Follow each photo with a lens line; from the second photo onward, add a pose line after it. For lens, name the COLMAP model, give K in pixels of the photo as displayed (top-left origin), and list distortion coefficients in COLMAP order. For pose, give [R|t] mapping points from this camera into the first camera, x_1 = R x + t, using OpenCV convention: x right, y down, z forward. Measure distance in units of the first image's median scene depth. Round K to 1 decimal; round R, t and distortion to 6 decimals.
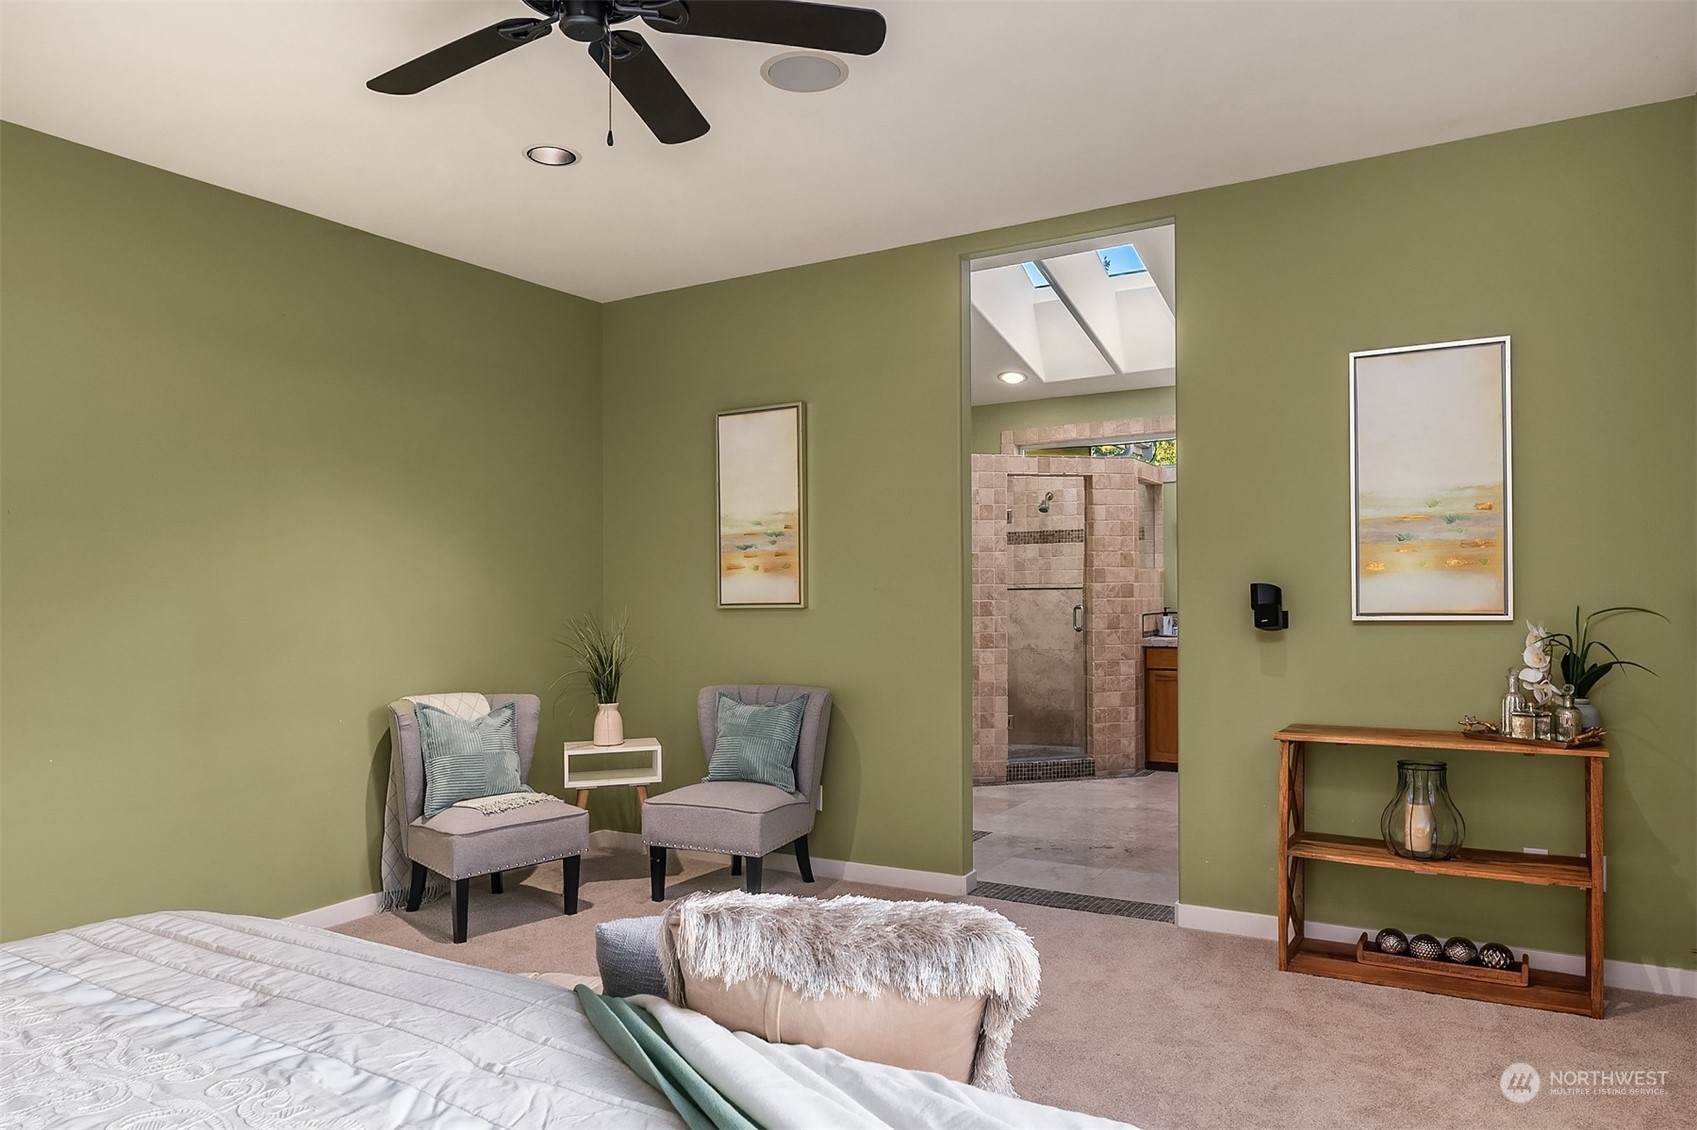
lens RADIAL K [[1105.2, 0, 851.2], [0, 1105.2, 573.5], [0, 0, 1]] dist [0.003615, 0.000882]
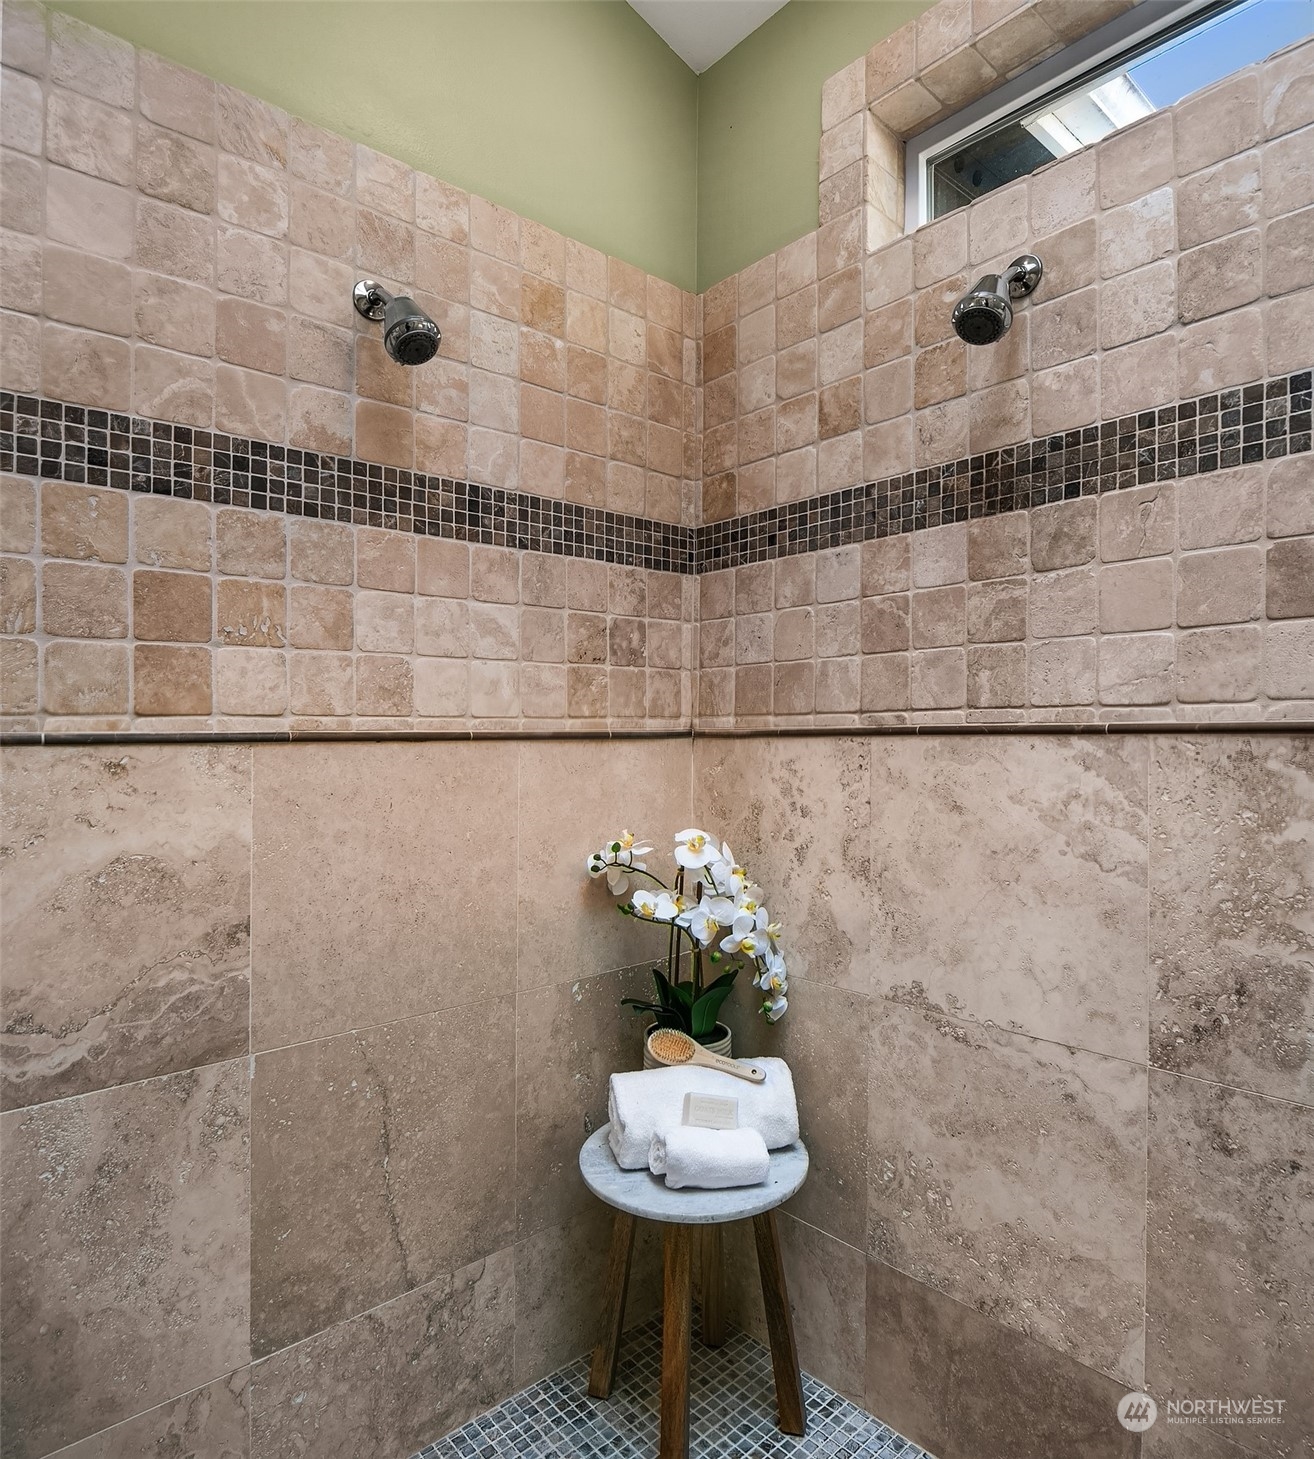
lens RADIAL K [[885.5, 0, 652.3], [0, 885.5, 764.1], [0, 0, 1]] dist [-0.007391, 0.003546]
pose [[0.964974, 0.015397, -0.261895, 0.189179], [-0.001164, 0.998518, 0.054416, 0.013287], [0.262344, -0.052205, 0.963561, 0.995396]]
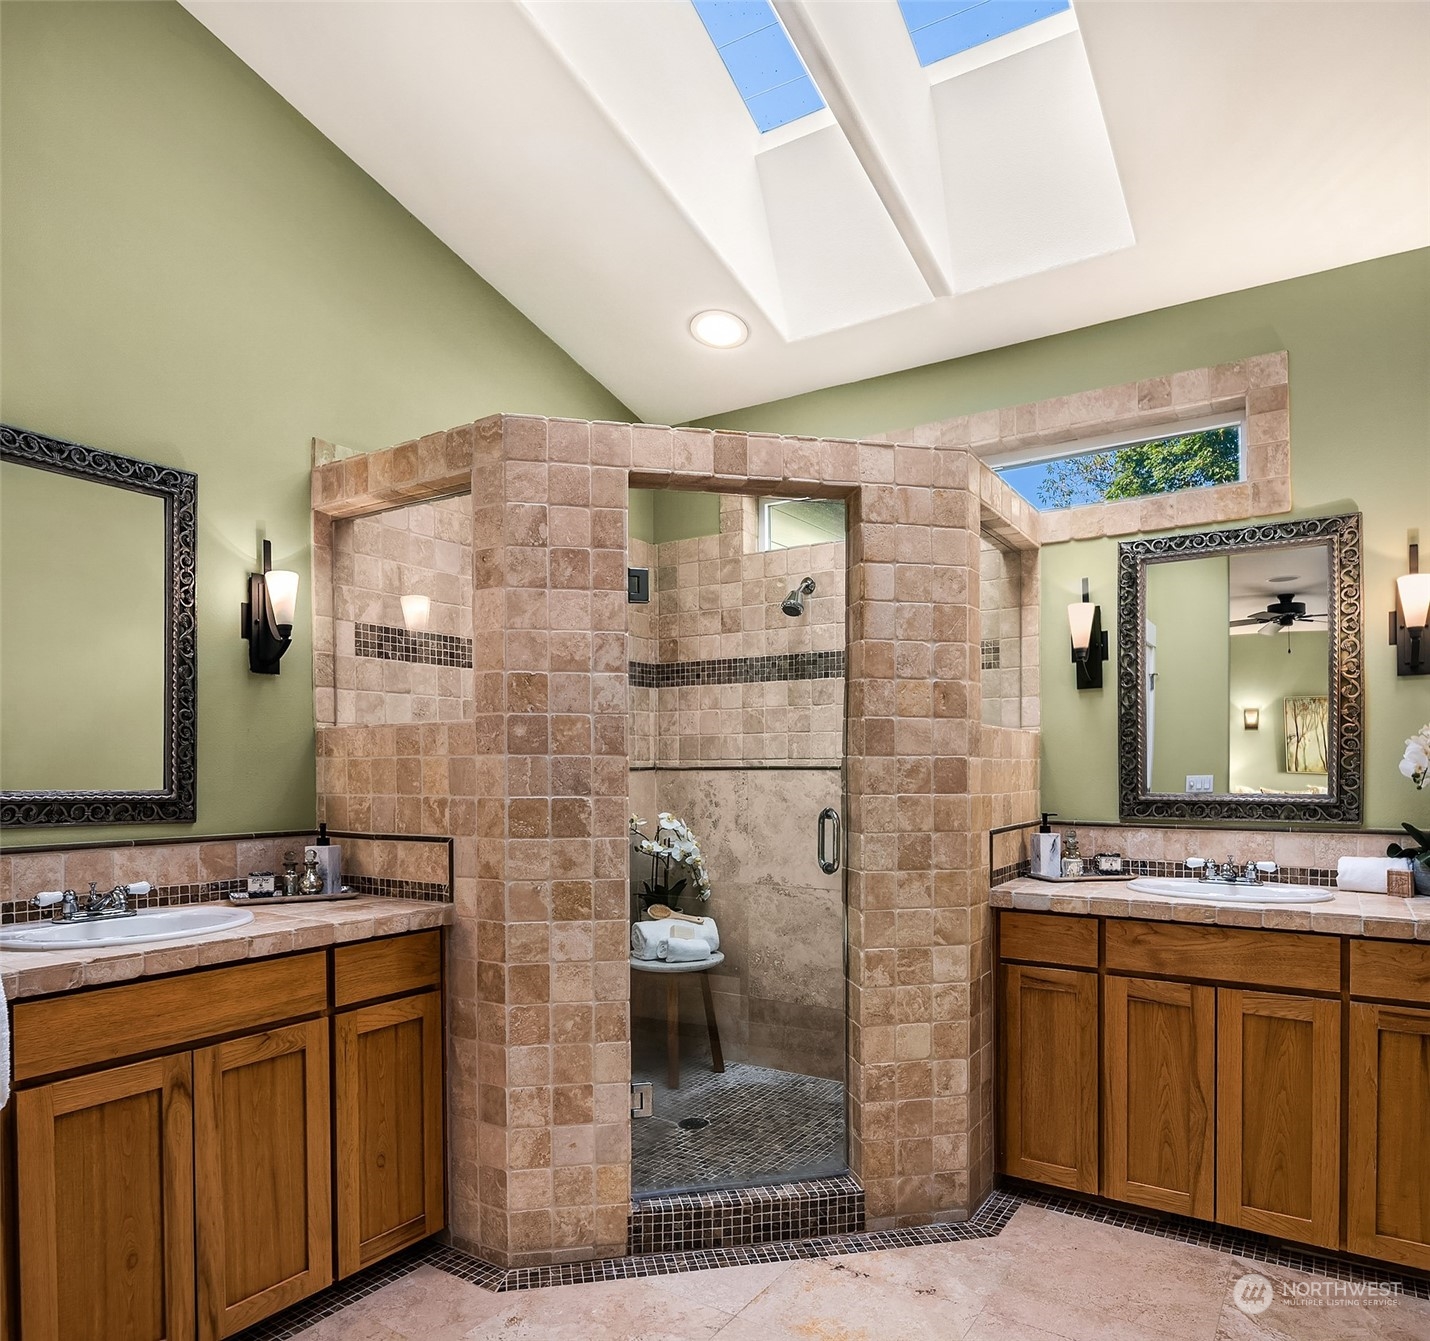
lens RADIAL K [[1144.6, 0, 581.4], [0, 1144.6, 736.4], [0, 0, 1]] dist [0.016766, -0.001069]
pose [[0.994804, 0.010222, -0.101290, 0.154906], [-0.011298, 0.999886, -0.010055, 0.006773], [0.101176, 0.011147, 0.994806, 0.557263]]
